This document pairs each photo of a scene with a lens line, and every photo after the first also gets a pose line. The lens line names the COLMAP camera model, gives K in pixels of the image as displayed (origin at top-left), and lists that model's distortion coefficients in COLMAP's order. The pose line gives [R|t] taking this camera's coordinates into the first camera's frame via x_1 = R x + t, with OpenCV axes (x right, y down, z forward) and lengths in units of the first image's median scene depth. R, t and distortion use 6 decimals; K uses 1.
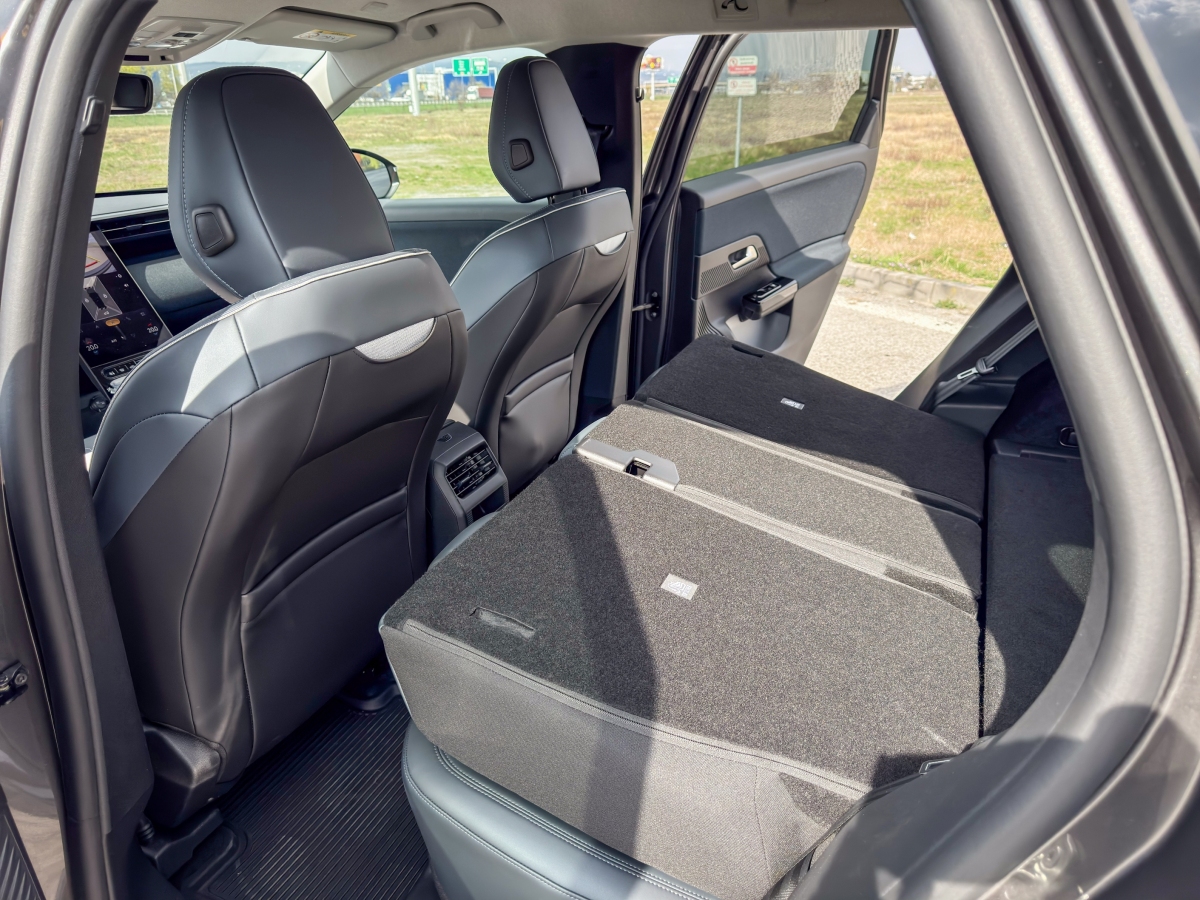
lens RADIAL K [[852.0, 0, 594.6], [0, 852.0, 449.1], [0, 0, 1]] dist [0.030542, -0.046601]
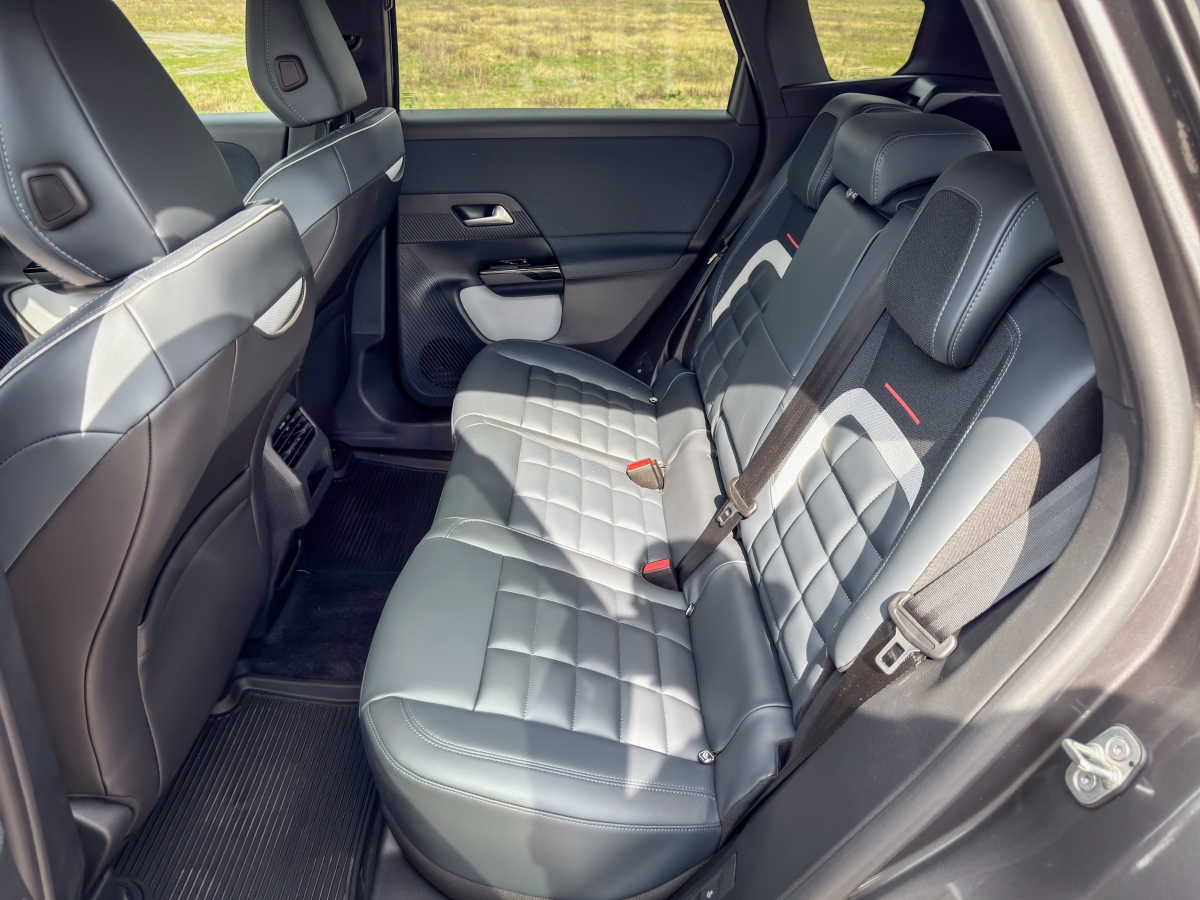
lens RADIAL K [[852.0, 0, 589.1], [0, 852.0, 450.5], [0, 0, 1]] dist [0.030542, -0.046601]
pose [[0.913803, -0.160158, 0.373248, -0.206197], [0.117895, 0.983999, 0.133591, -0.045151], [-0.388671, -0.078072, 0.918063, 0.038543]]
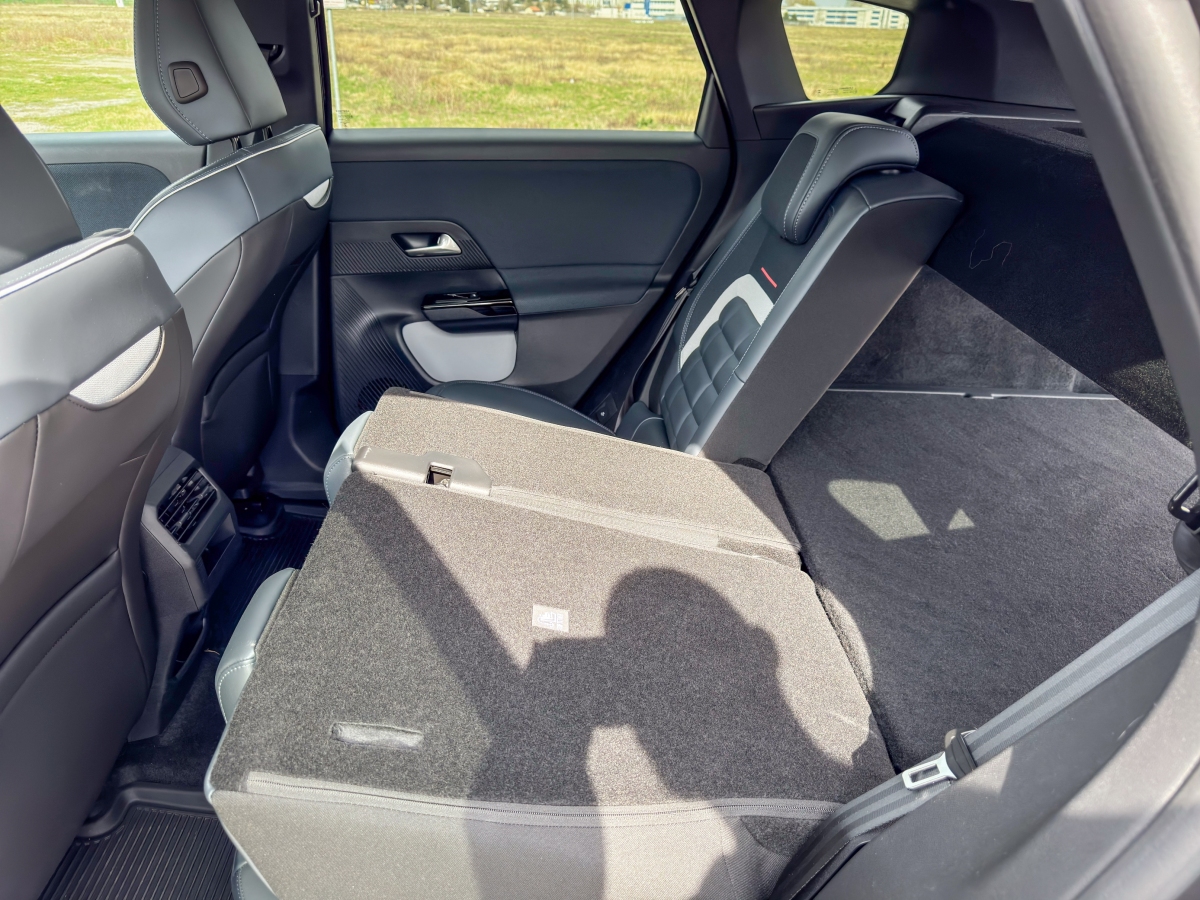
lens RADIAL K [[852.0, 0, 596.7], [0, 852.0, 441.5], [0, 0, 1]] dist [0.030542, -0.046601]
pose [[0.898953, -0.149753, 0.411652, -0.126626], [0.118591, 0.987855, 0.100394, -0.065487], [-0.421687, -0.041431, 0.905795, 0.148279]]
